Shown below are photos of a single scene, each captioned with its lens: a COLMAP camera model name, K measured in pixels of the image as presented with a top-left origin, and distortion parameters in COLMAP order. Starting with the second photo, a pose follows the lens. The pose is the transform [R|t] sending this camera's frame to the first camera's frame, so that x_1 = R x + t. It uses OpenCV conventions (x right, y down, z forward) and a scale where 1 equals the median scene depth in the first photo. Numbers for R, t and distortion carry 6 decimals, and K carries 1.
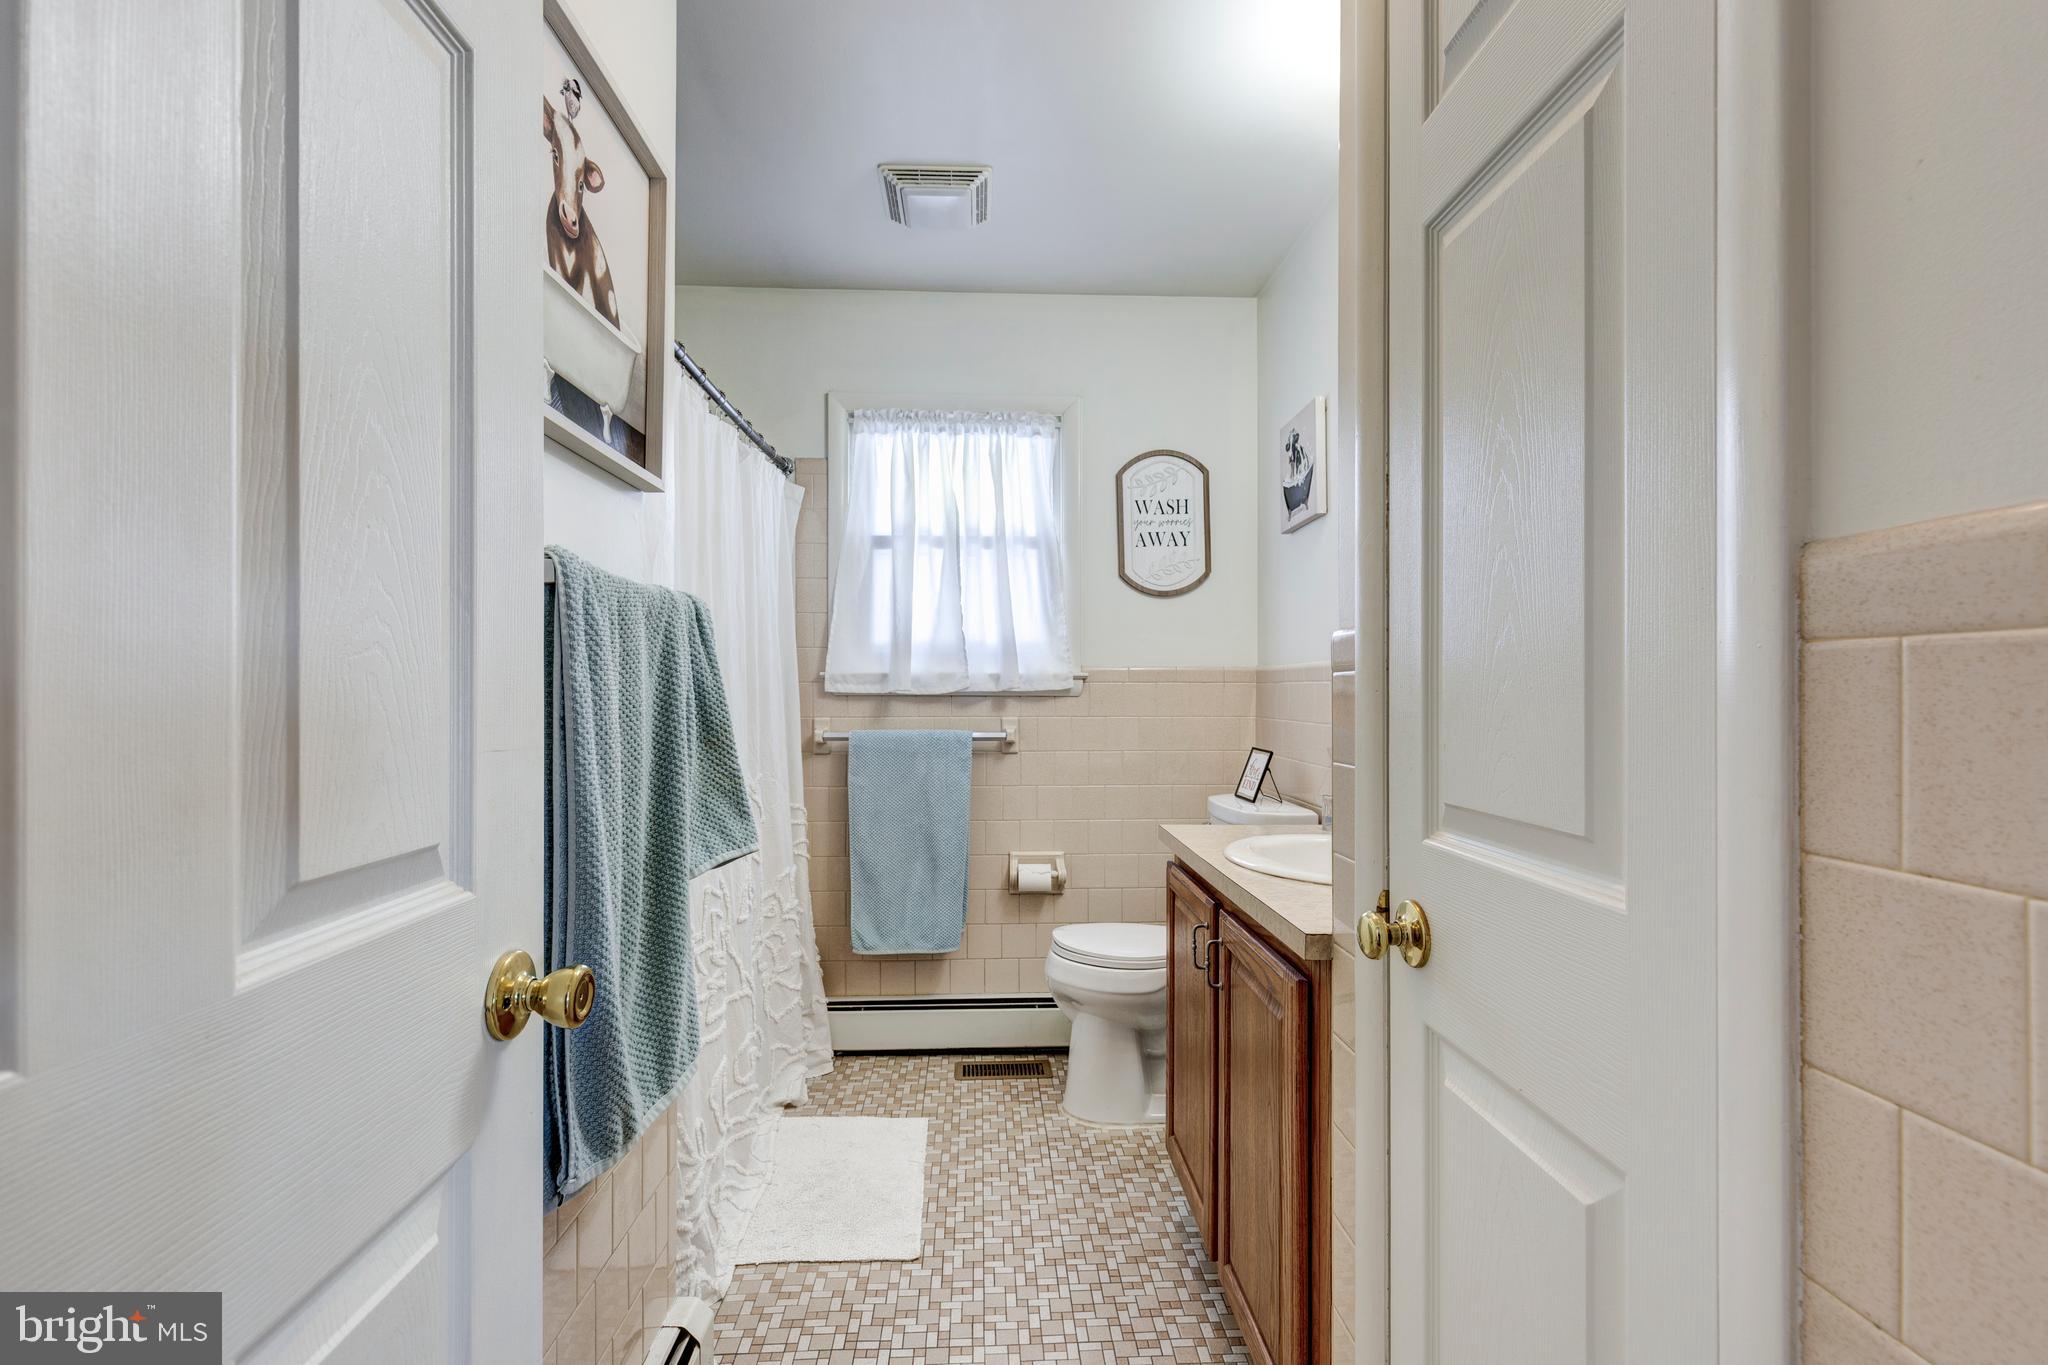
lens RADIAL K [[926.3, 0, 1020.4], [0, 926.3, 689.0], [0, 0, 1]] dist [0.002471, -0.001522]
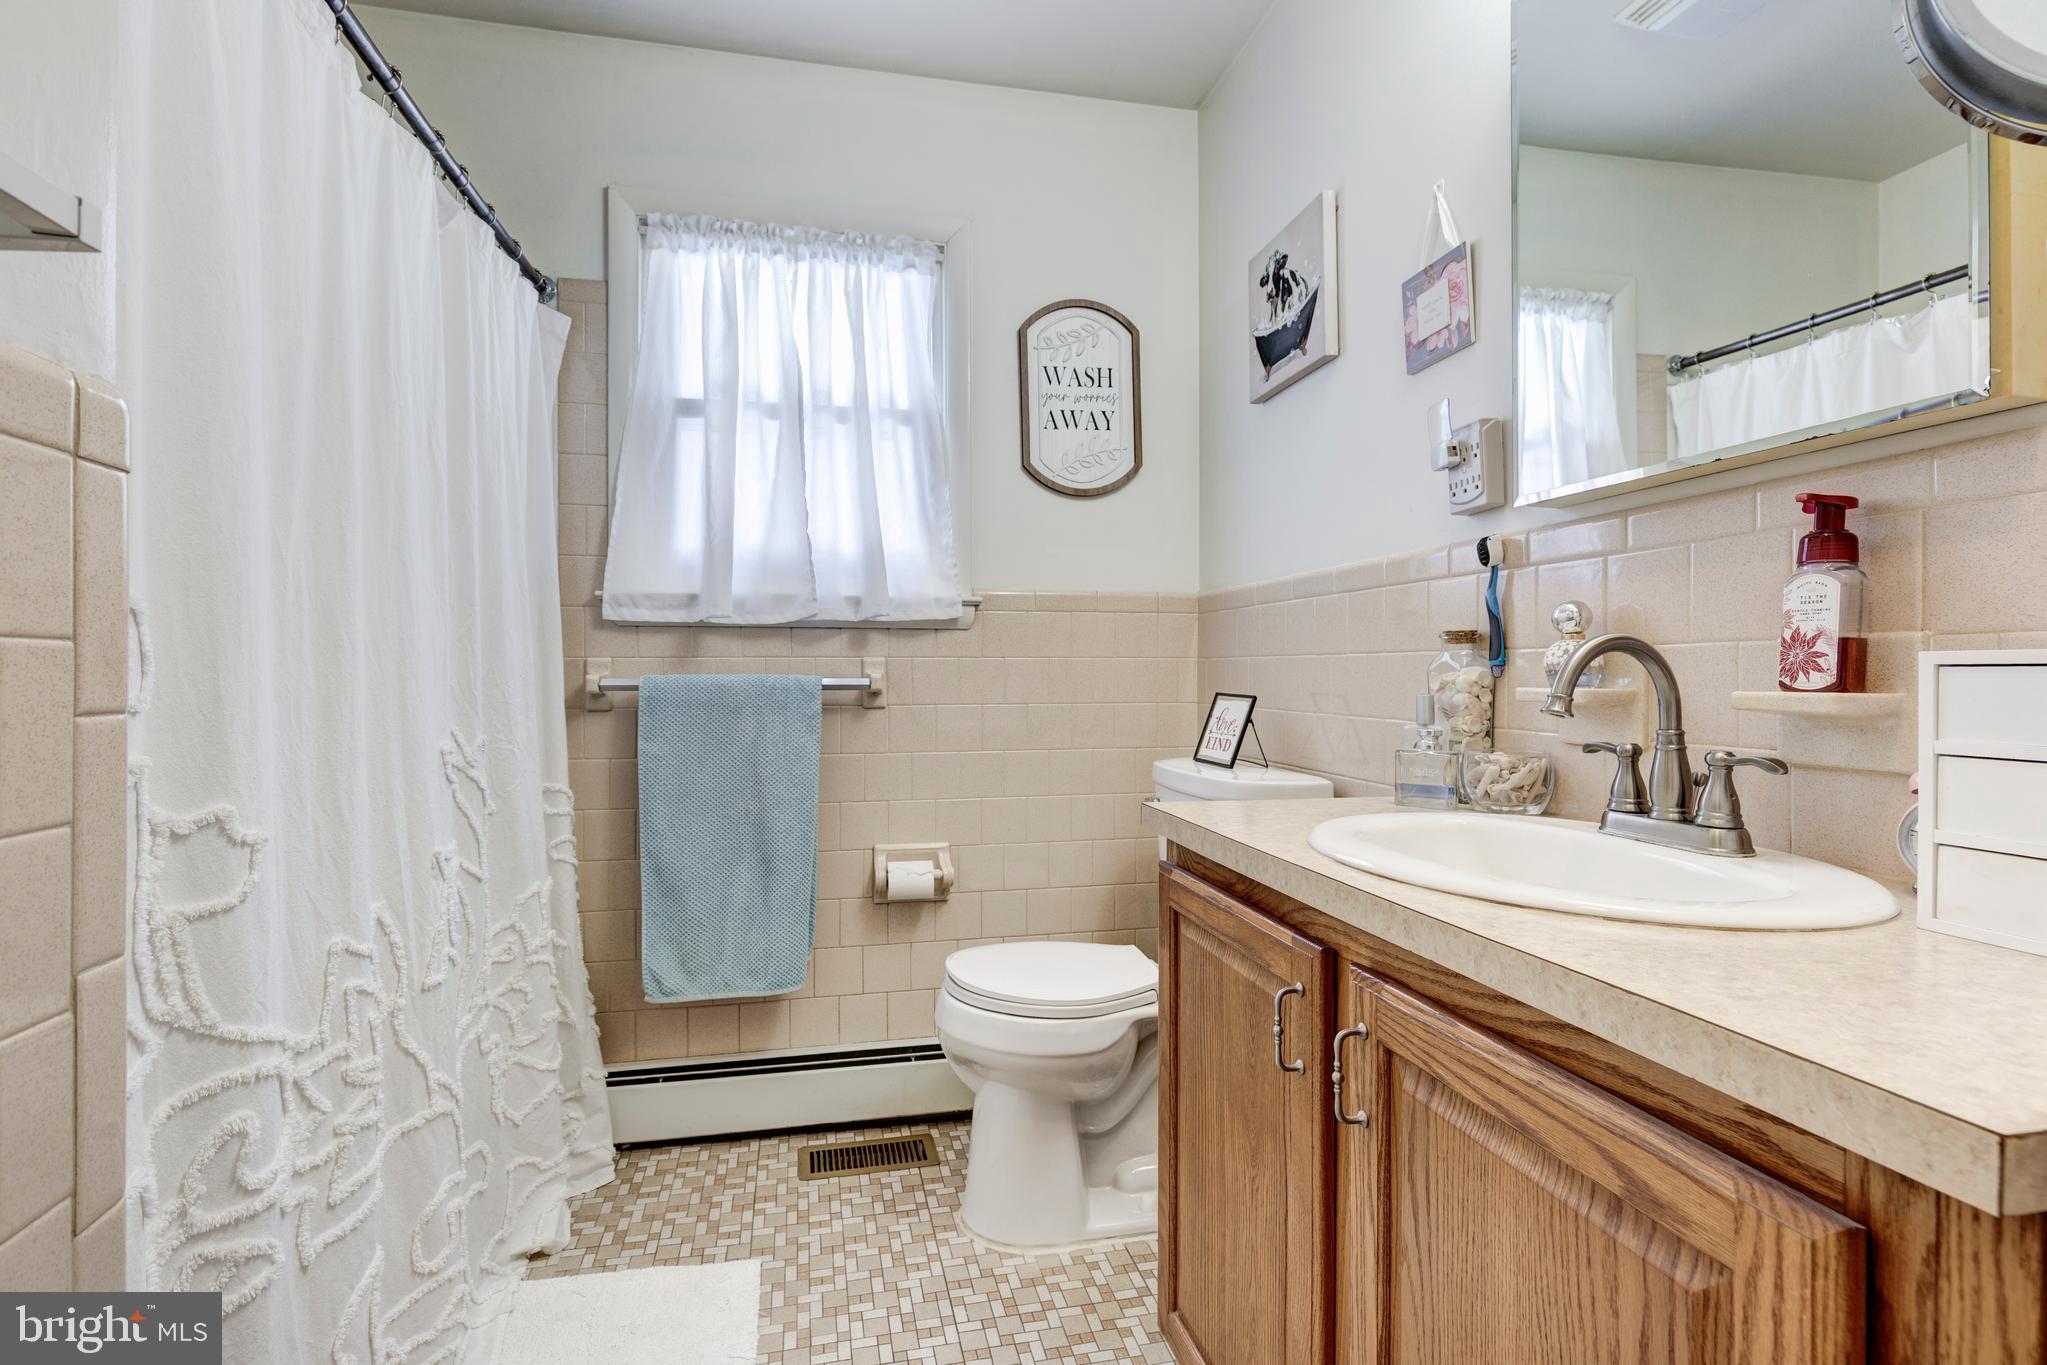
lens RADIAL K [[925.8, 0, 987.2], [0, 925.8, 665.8], [0, 0, 1]] dist [0.002471, -0.001522]
pose [[0.988665, -0.001396, 0.150132, -0.033468], [0.001715, 0.999997, -0.001996, 0.039301], [-0.150129, 0.002231, 0.988664, 0.283057]]
